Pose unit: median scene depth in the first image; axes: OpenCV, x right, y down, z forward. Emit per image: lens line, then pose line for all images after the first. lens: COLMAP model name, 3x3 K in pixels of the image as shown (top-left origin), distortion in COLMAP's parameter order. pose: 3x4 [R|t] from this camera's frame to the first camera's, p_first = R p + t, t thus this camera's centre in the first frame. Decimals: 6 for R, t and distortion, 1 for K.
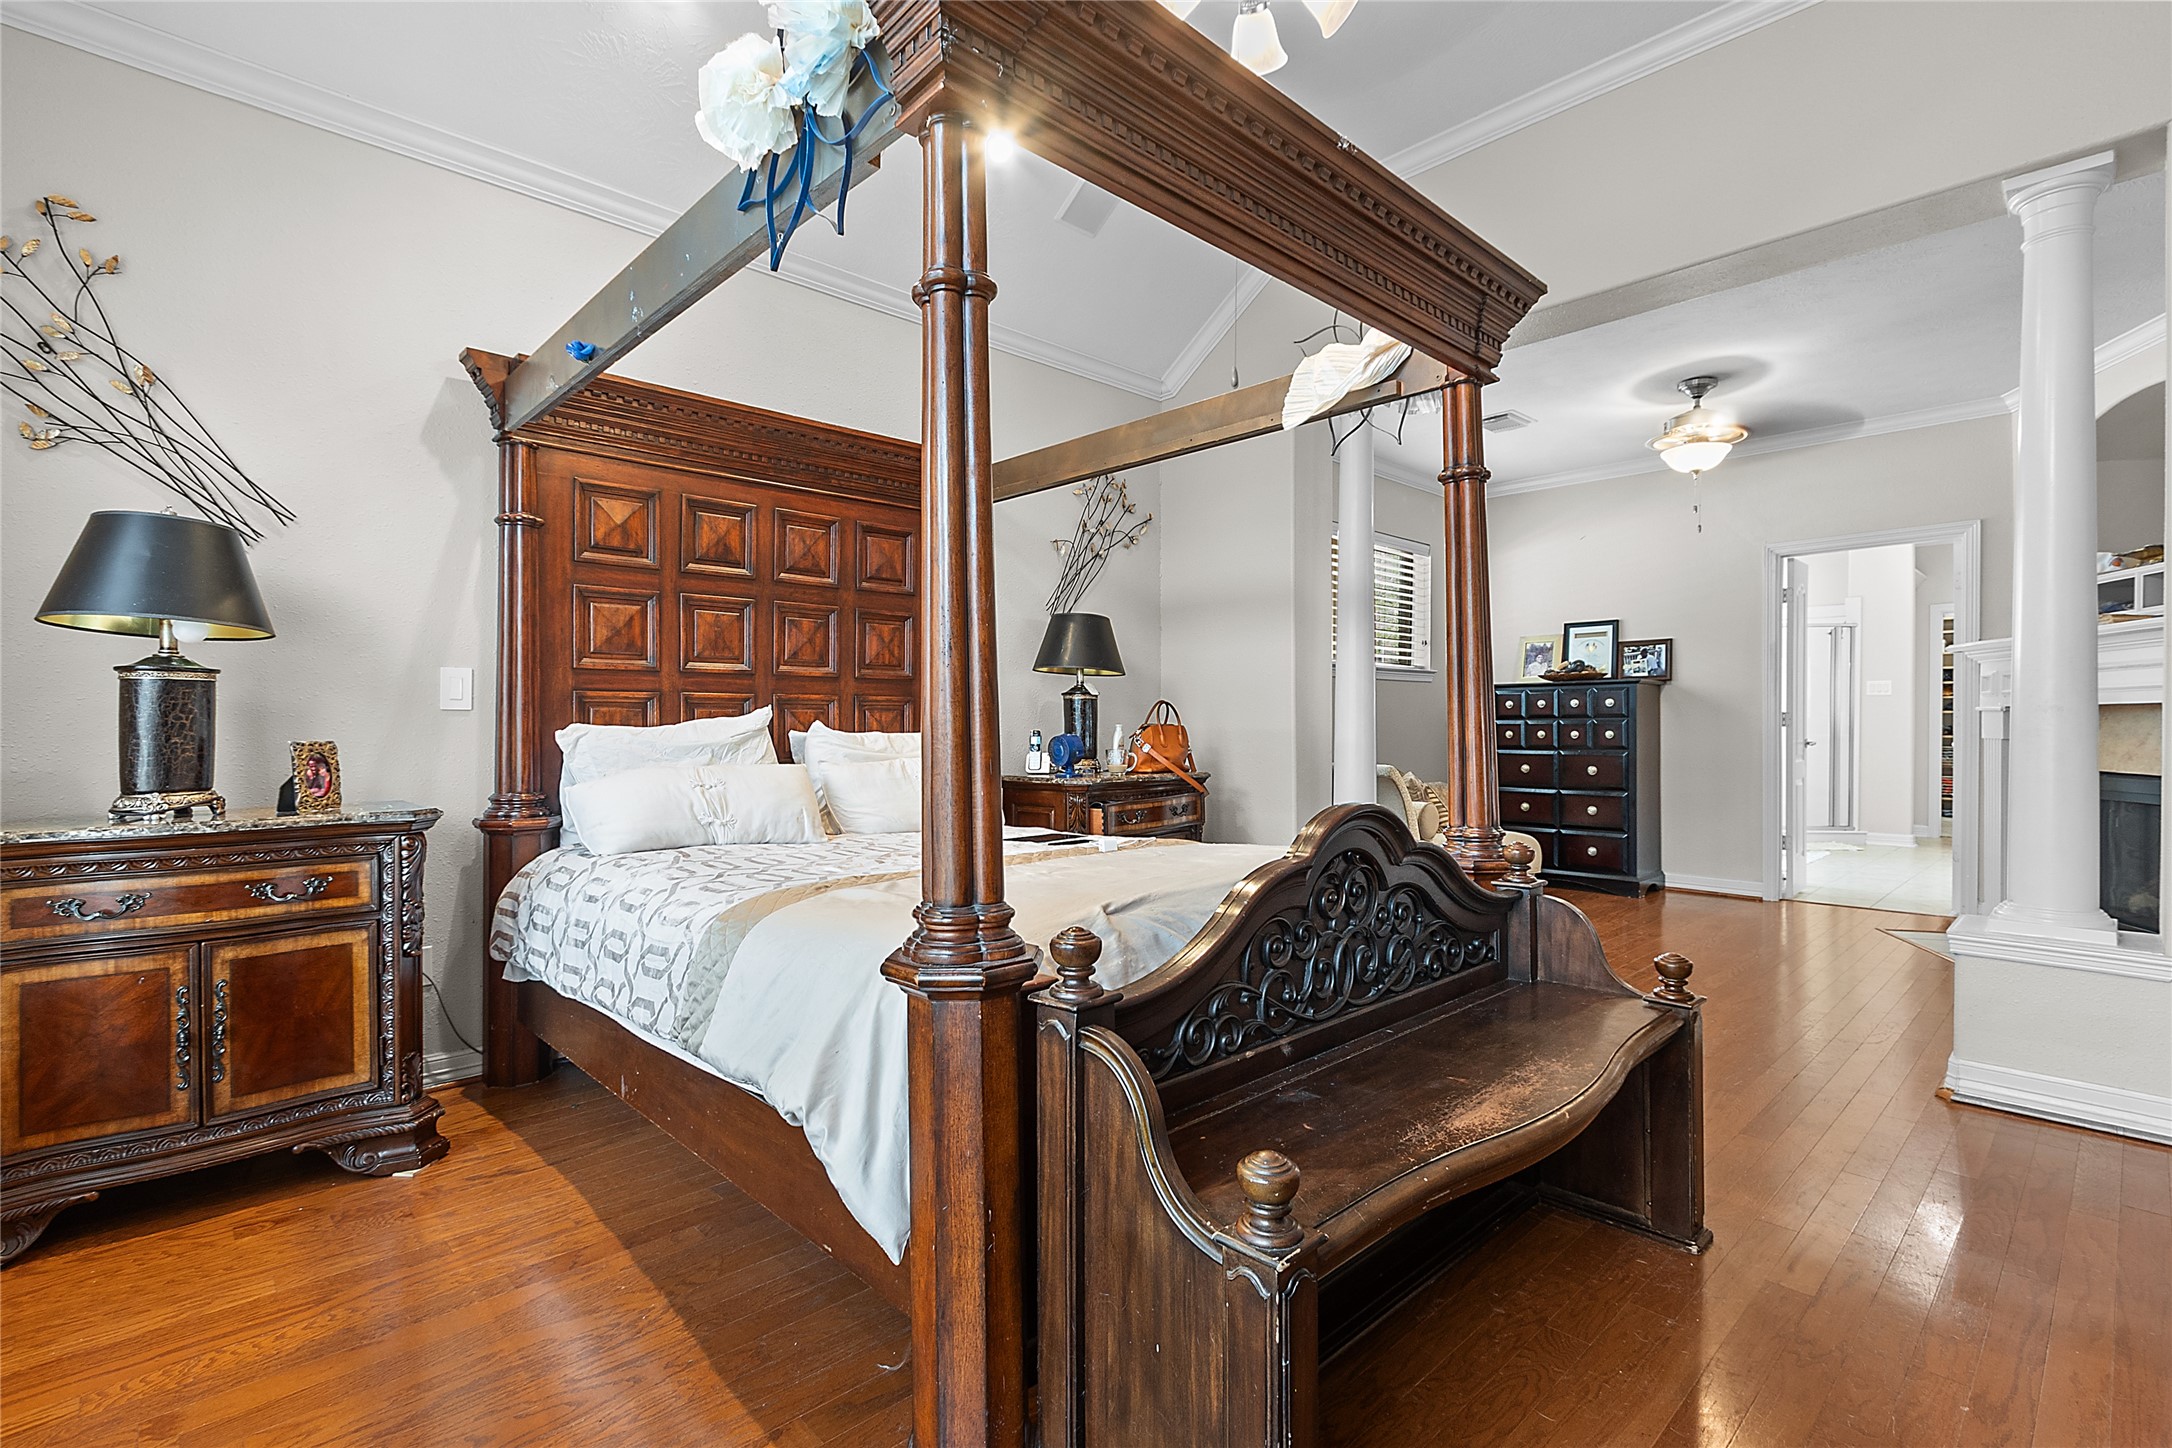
lens RADIAL K [[995.4, 0, 1090.8], [0, 995.4, 720.8], [0, 0, 1]] dist [0.005963, -0.000829]
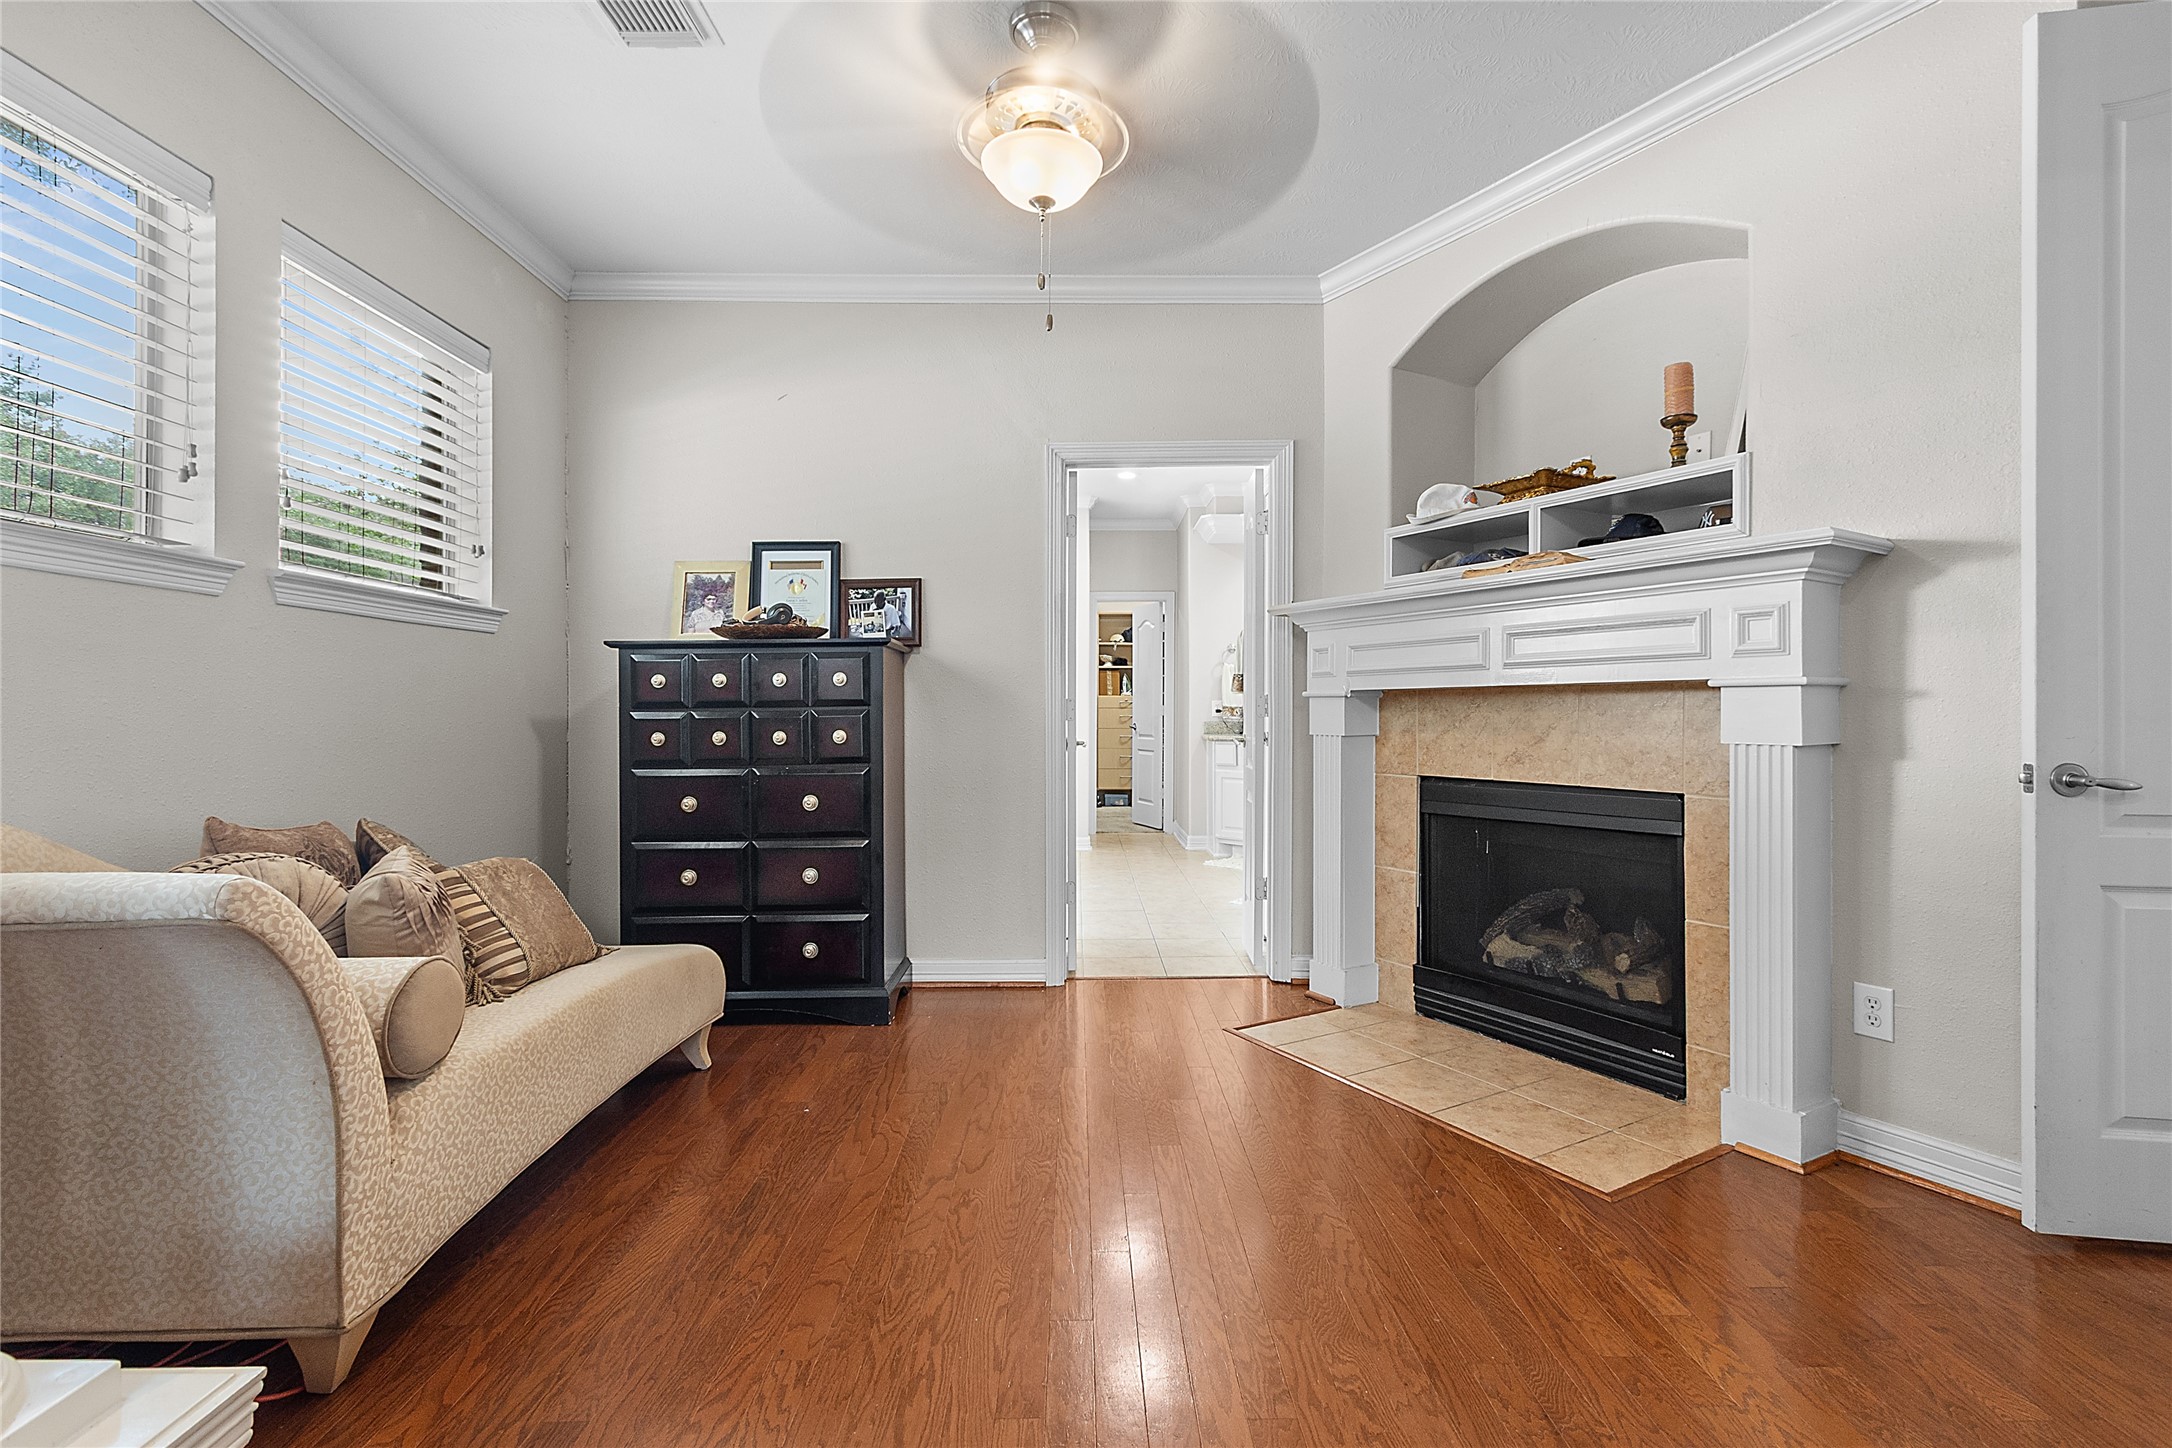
lens RADIAL K [[995.4, 0, 1091.9], [0, 995.4, 716.6], [0, 0, 1]] dist [0.005963, -0.000829]
pose [[0.684600, -0.002432, 0.728915, 0.203498], [0.001909, 0.999997, 0.001543, 0.002012], [-0.728917, 0.000335, 0.684602, 0.495594]]
